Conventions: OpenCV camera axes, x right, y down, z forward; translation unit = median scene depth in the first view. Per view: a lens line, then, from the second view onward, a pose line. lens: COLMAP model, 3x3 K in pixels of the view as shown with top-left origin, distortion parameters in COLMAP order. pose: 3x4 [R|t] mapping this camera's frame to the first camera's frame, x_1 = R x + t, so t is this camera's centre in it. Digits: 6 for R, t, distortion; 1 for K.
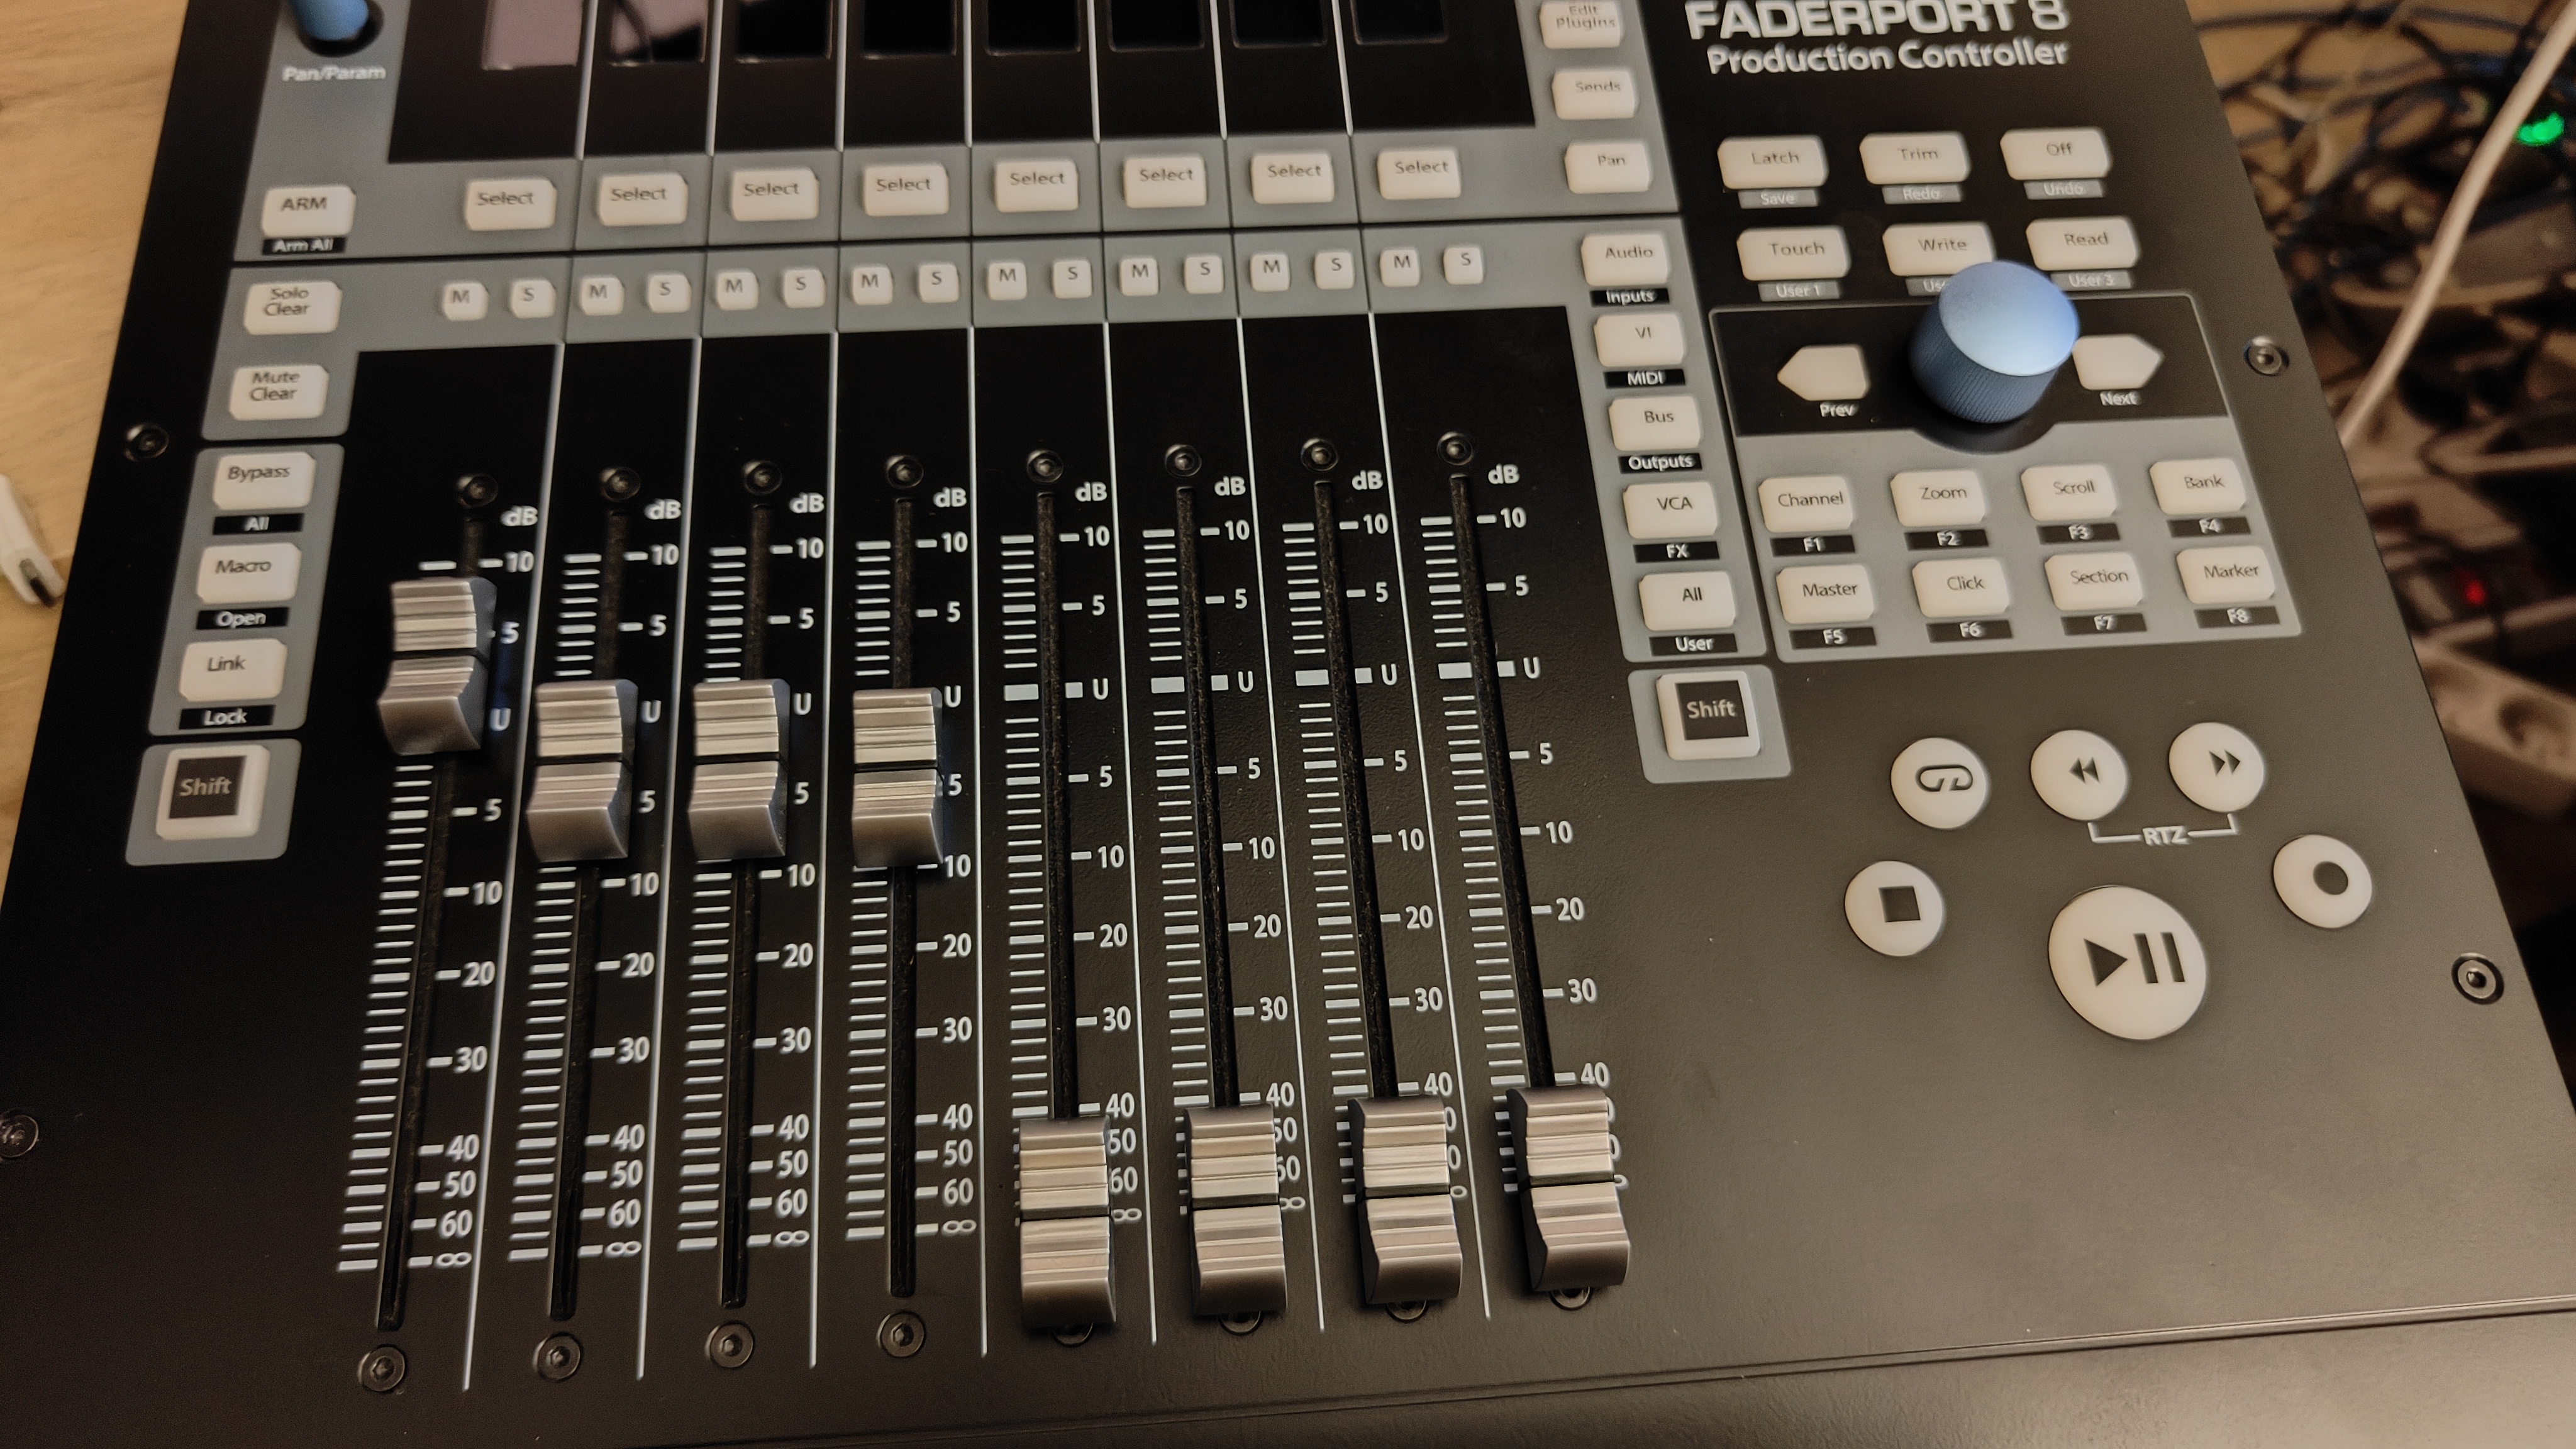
lens RADIAL K [[1925.7, 0, 1269.2], [0, 1925.7, 714.7], [0, 0, 1]] dist [-0.034023, 0.024862]
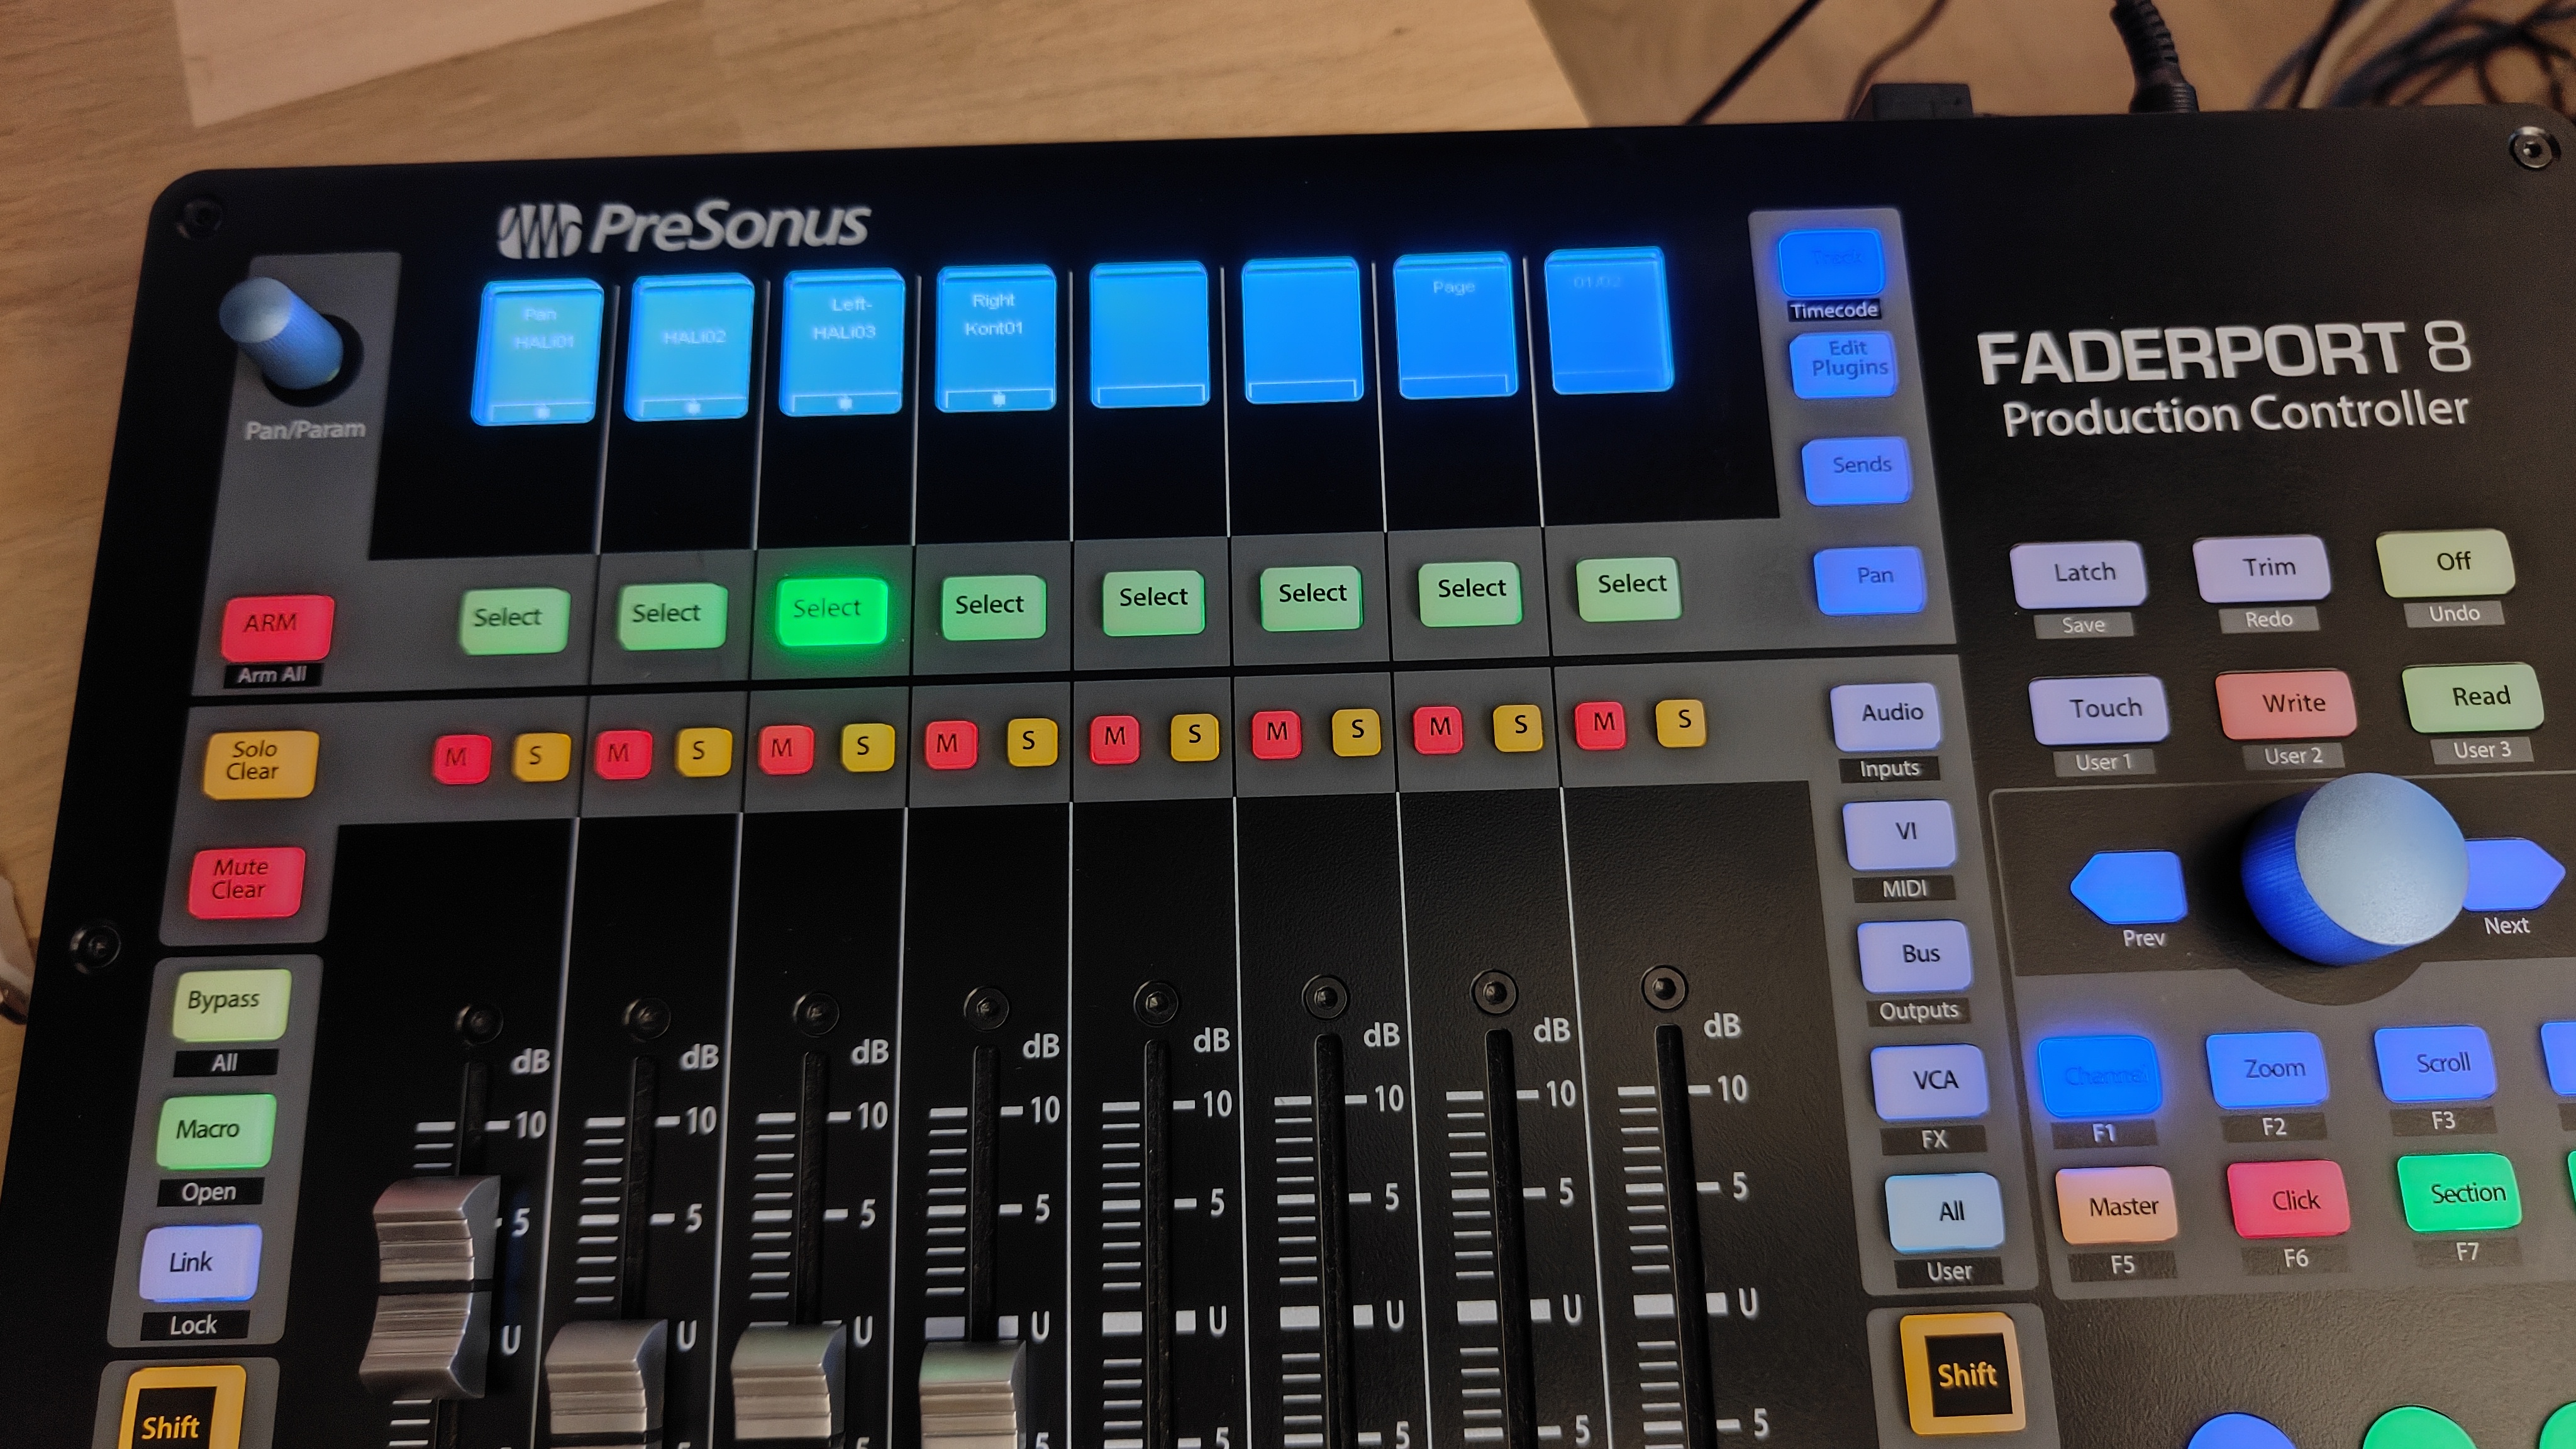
lens RADIAL K [[1925.7, 0, 1269.2], [0, 1925.7, 714.7], [0, 0, 1]] dist [-0.034023, 0.024862]
pose [[0.997805, 0.030973, -0.058525, -0.024700], [-0.022491, 0.989838, 0.140409, -0.364381], [0.062279, -0.138785, 0.988362, 0.208630]]
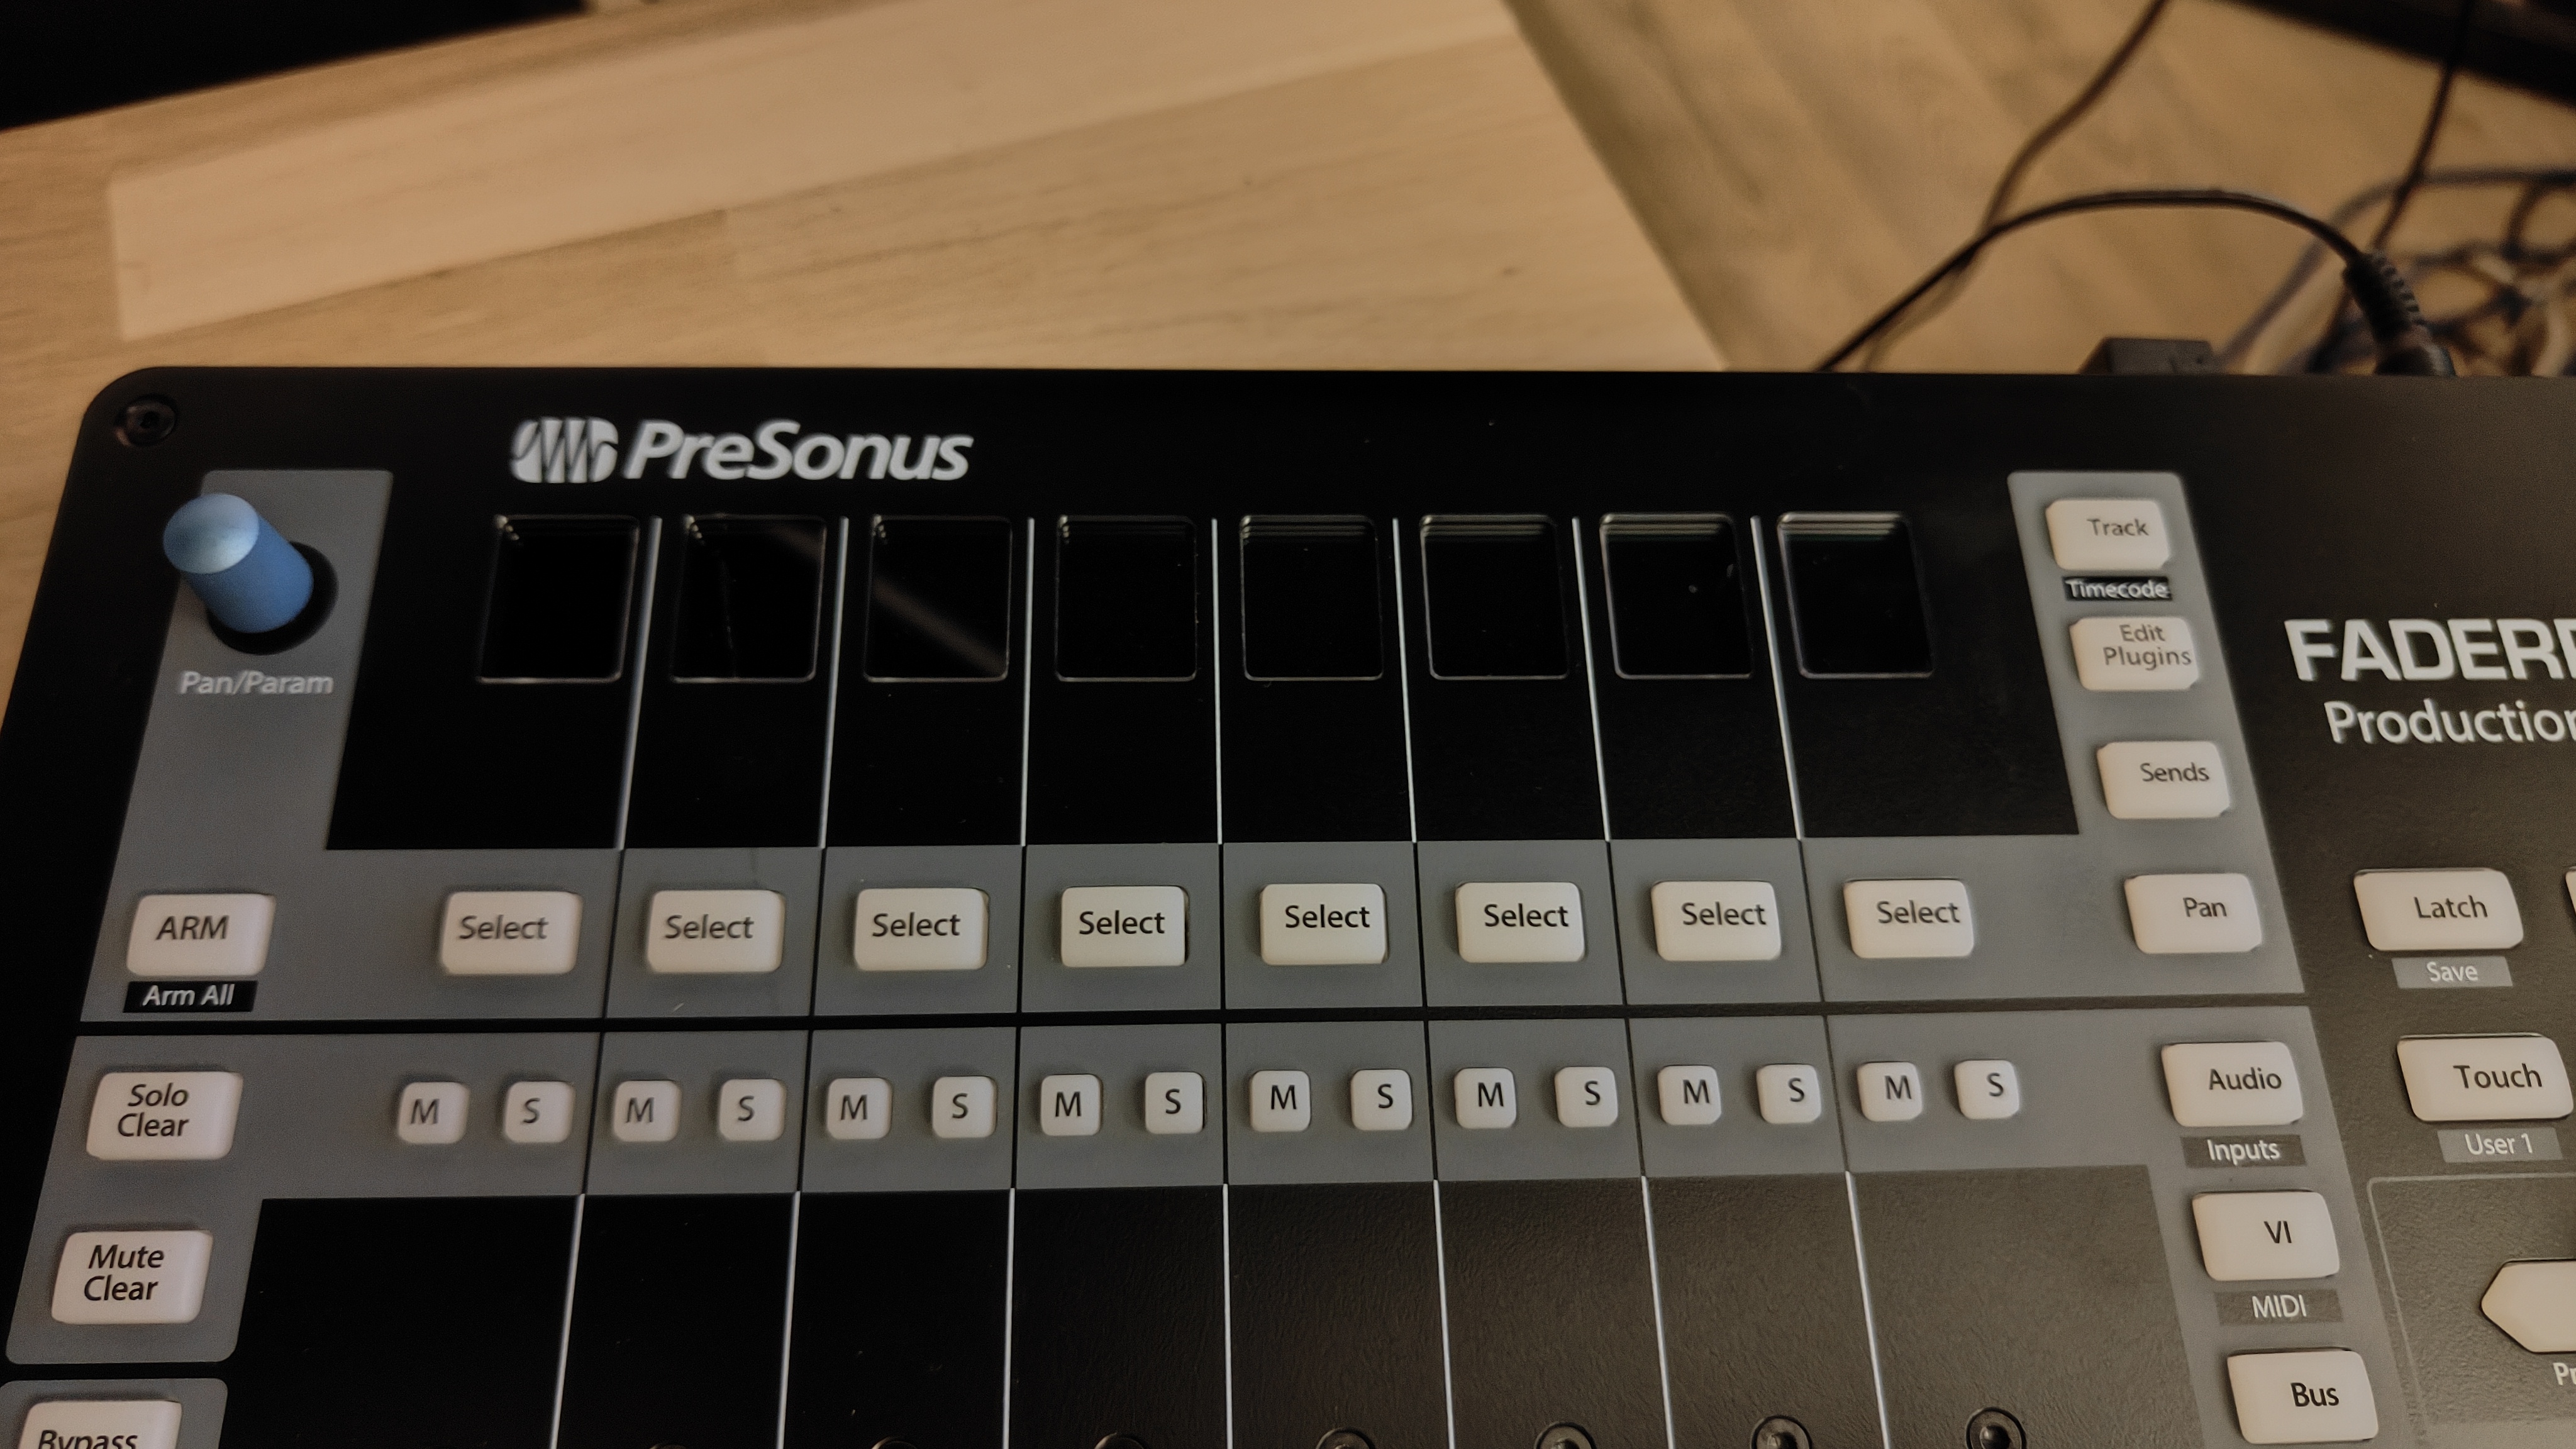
lens RADIAL K [[1941.0, 0, 1254.0], [0, 1941.0, 713.6], [0, 0, 1]] dist [-0.046021, 0.031056]
pose [[0.998784, 0.046377, -0.016731, -0.145701], [-0.046391, 0.998923, -0.000485, -0.366168], [0.016691, 0.001261, 0.999860, 0.371003]]
